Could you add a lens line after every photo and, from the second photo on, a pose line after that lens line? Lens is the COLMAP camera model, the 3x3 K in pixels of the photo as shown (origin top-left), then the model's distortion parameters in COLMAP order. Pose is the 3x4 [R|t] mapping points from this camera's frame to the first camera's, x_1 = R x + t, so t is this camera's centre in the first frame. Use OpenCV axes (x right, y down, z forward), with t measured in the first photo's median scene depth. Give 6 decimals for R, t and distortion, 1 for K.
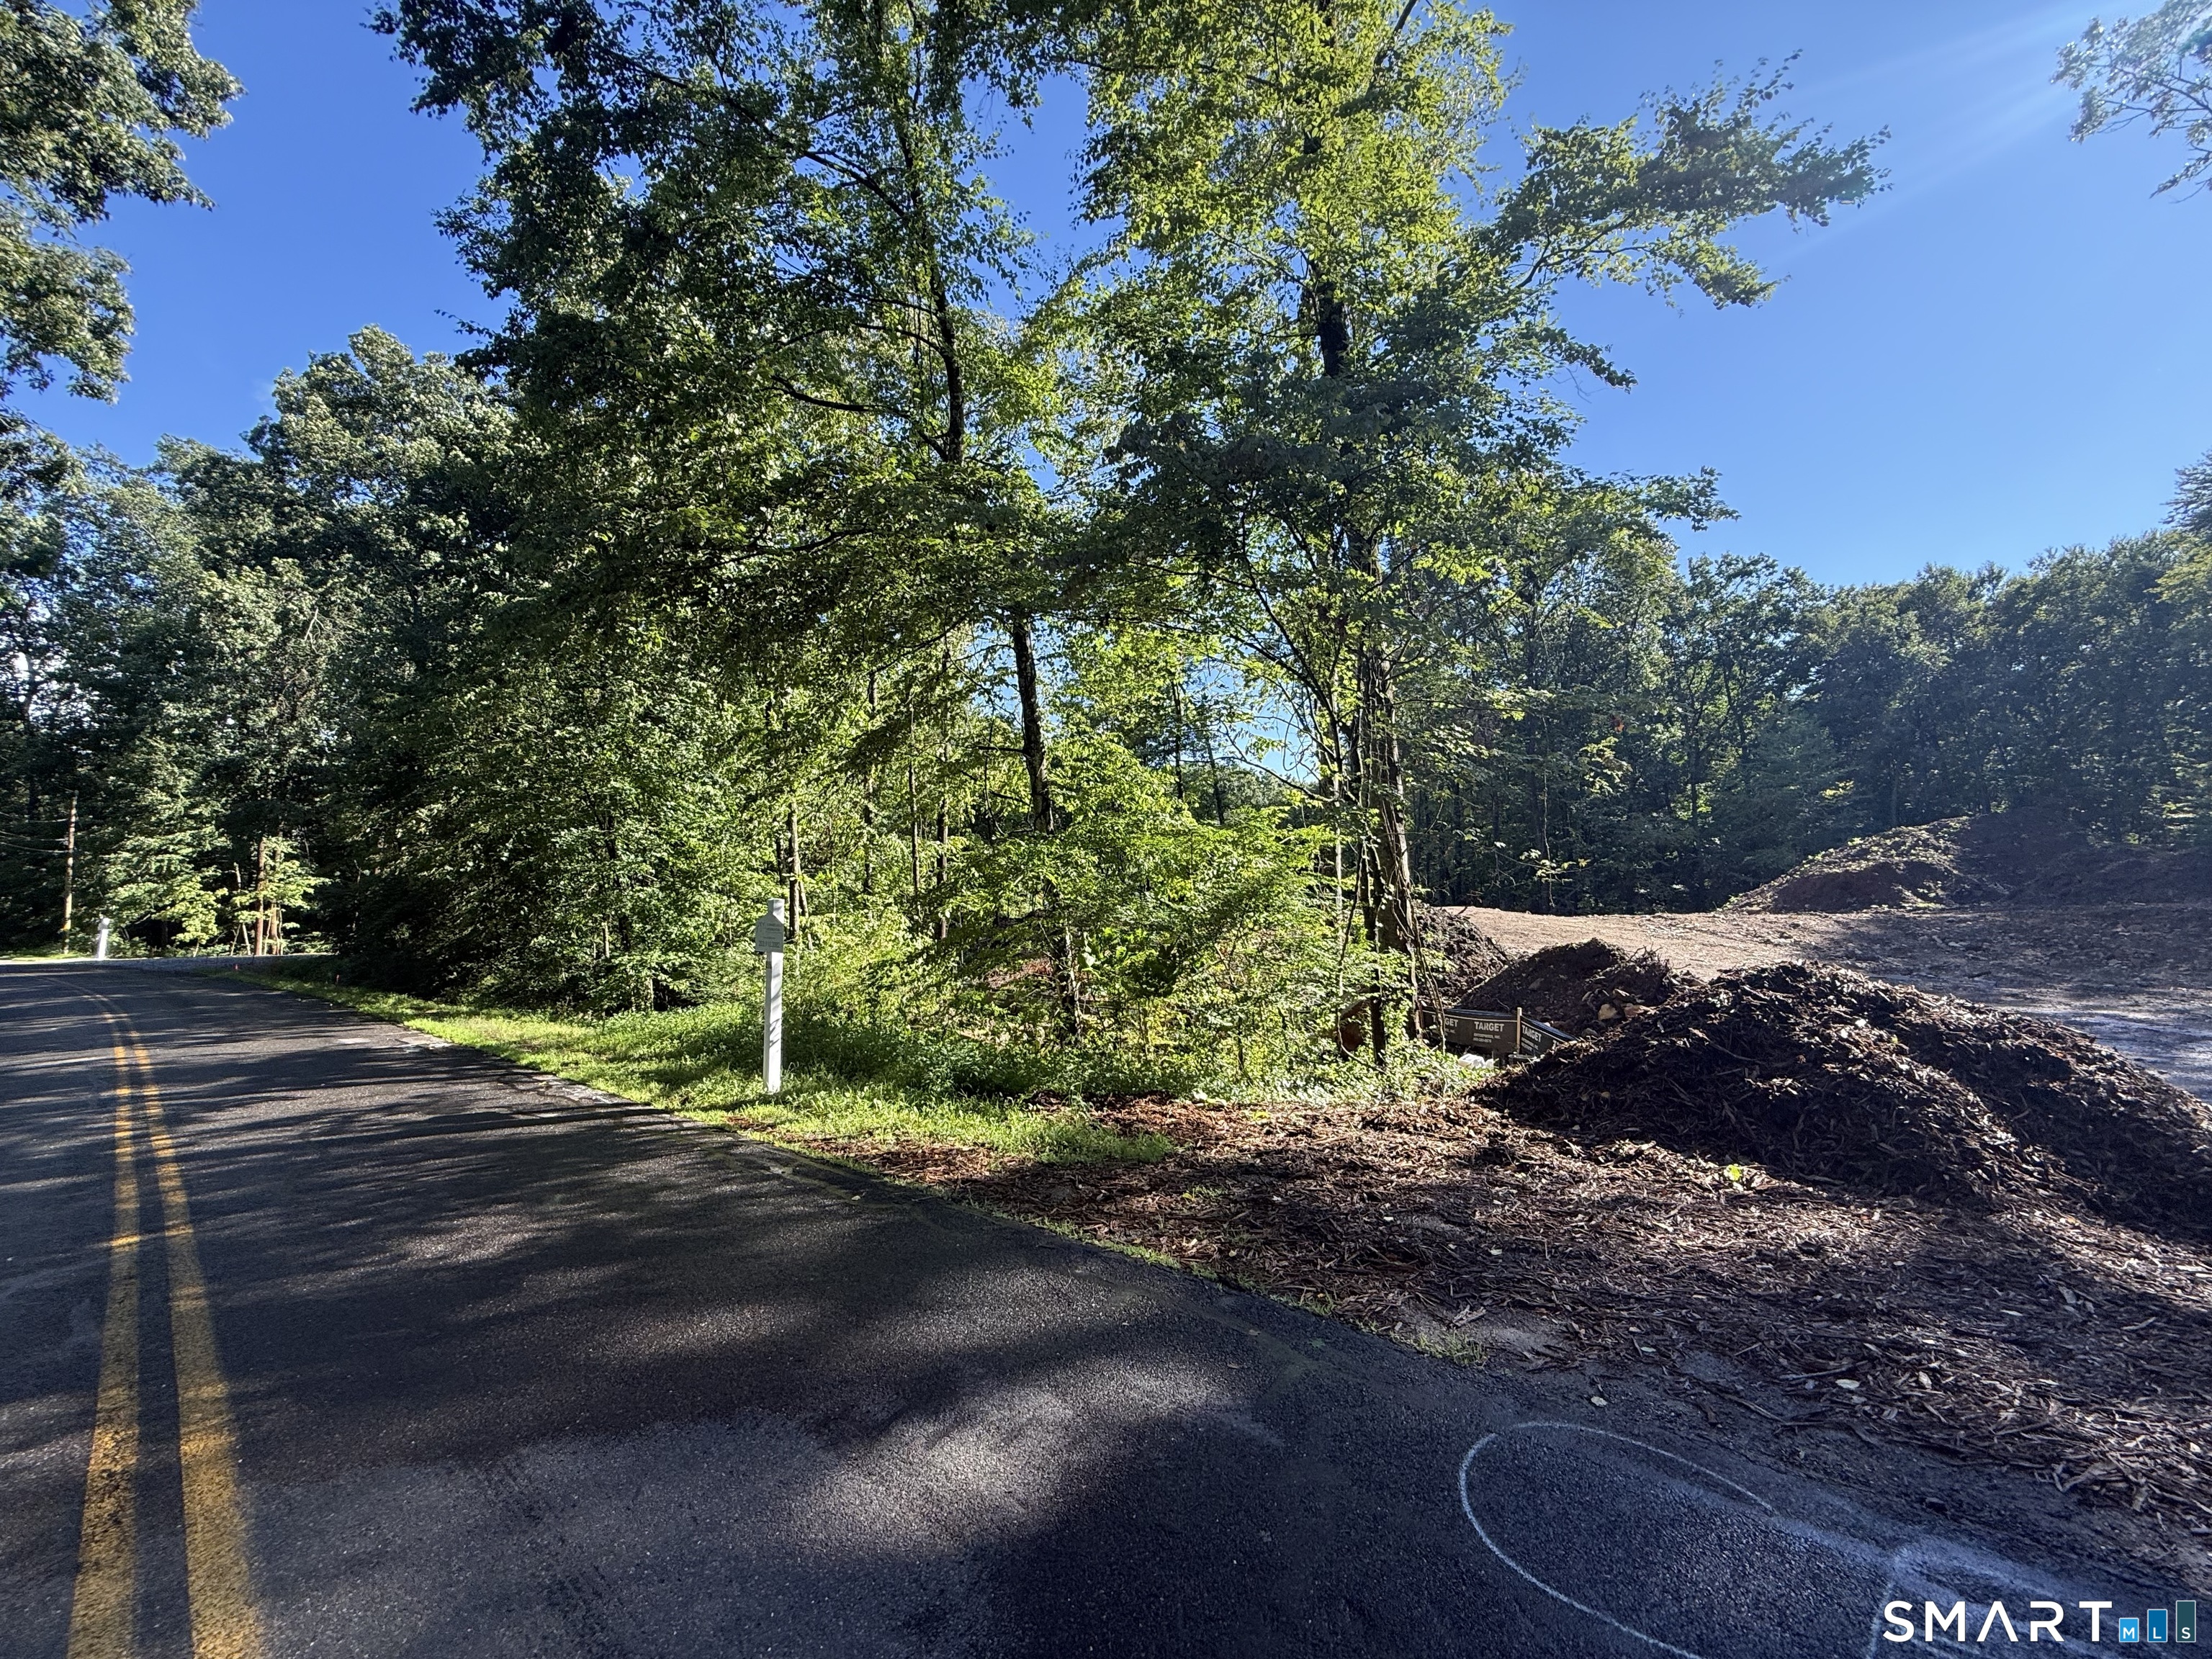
lens RADIAL K [[880.0, 0, 1106.0], [0, 880.0, 829.5], [0, 0, 1]] dist [0.002543, -0.000508]
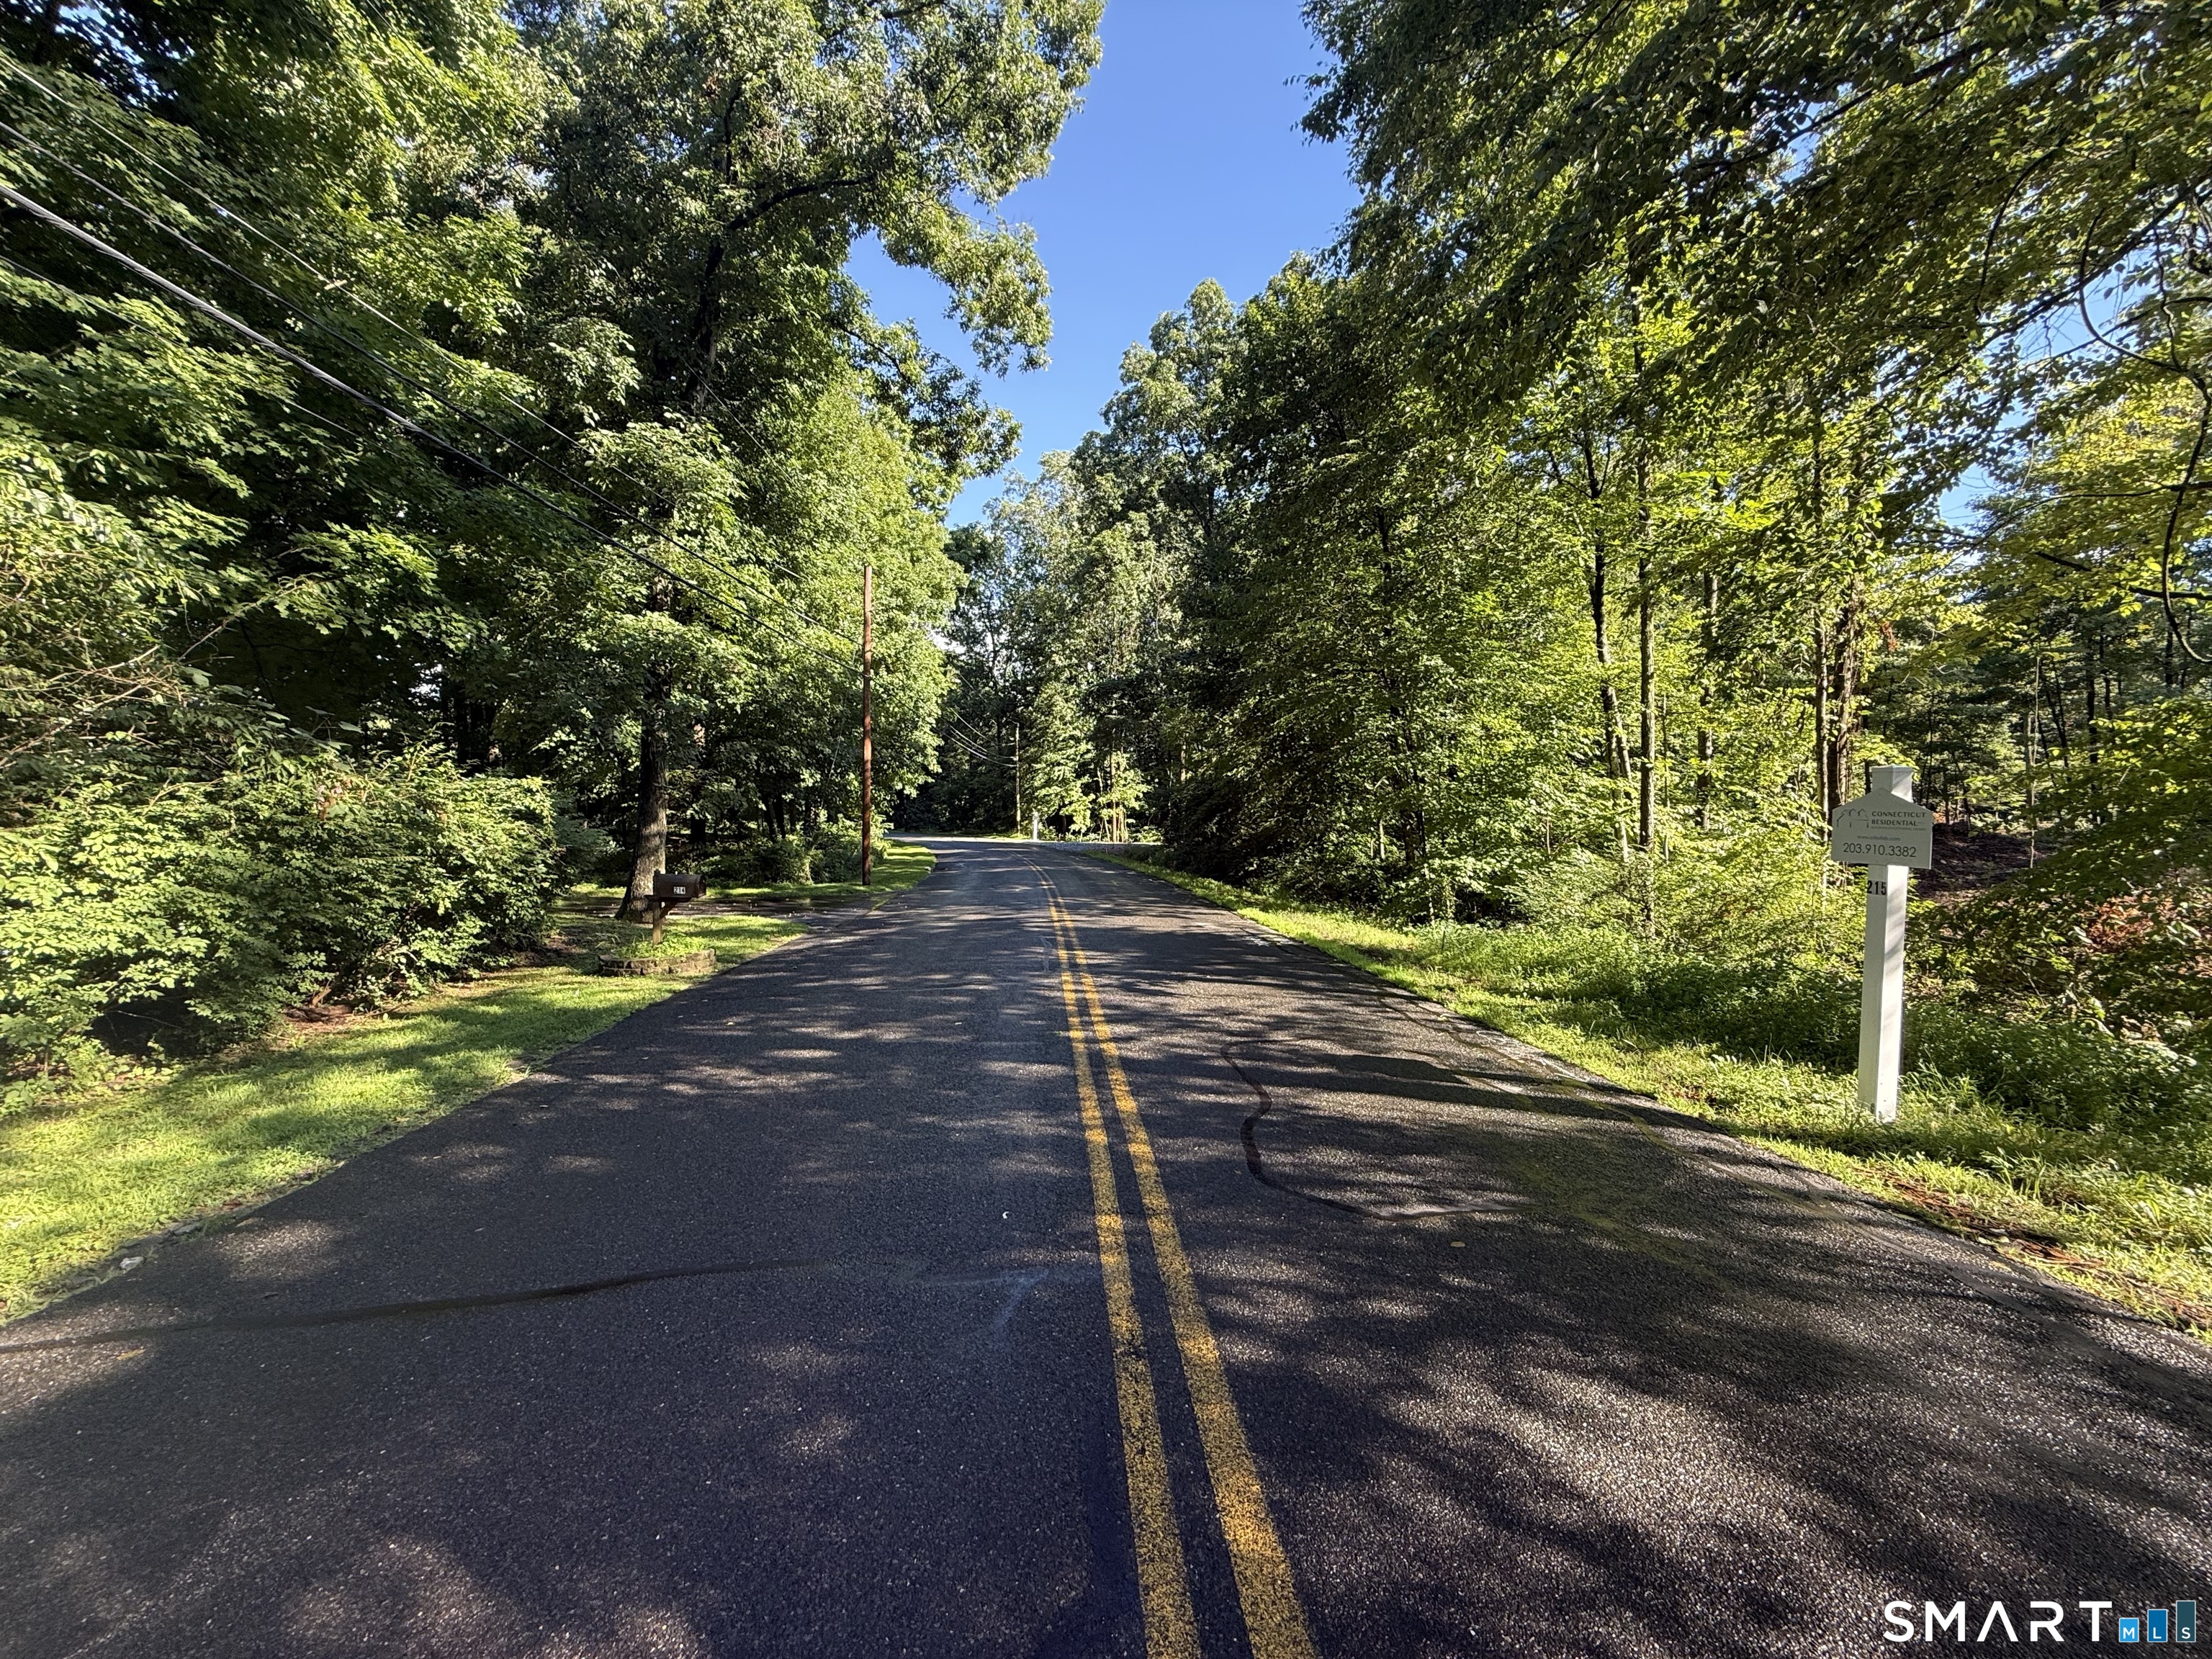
lens RADIAL K [[880.0, 0, 1106.0], [0, 880.0, 829.5], [0, 0, 1]] dist [0.002543, -0.000508]
pose [[0.721745, 0.029267, -0.691540, -0.214186], [0.042493, 0.995347, 0.086474, 0.031412], [0.690853, -0.091798, 0.717143, 0.175946]]
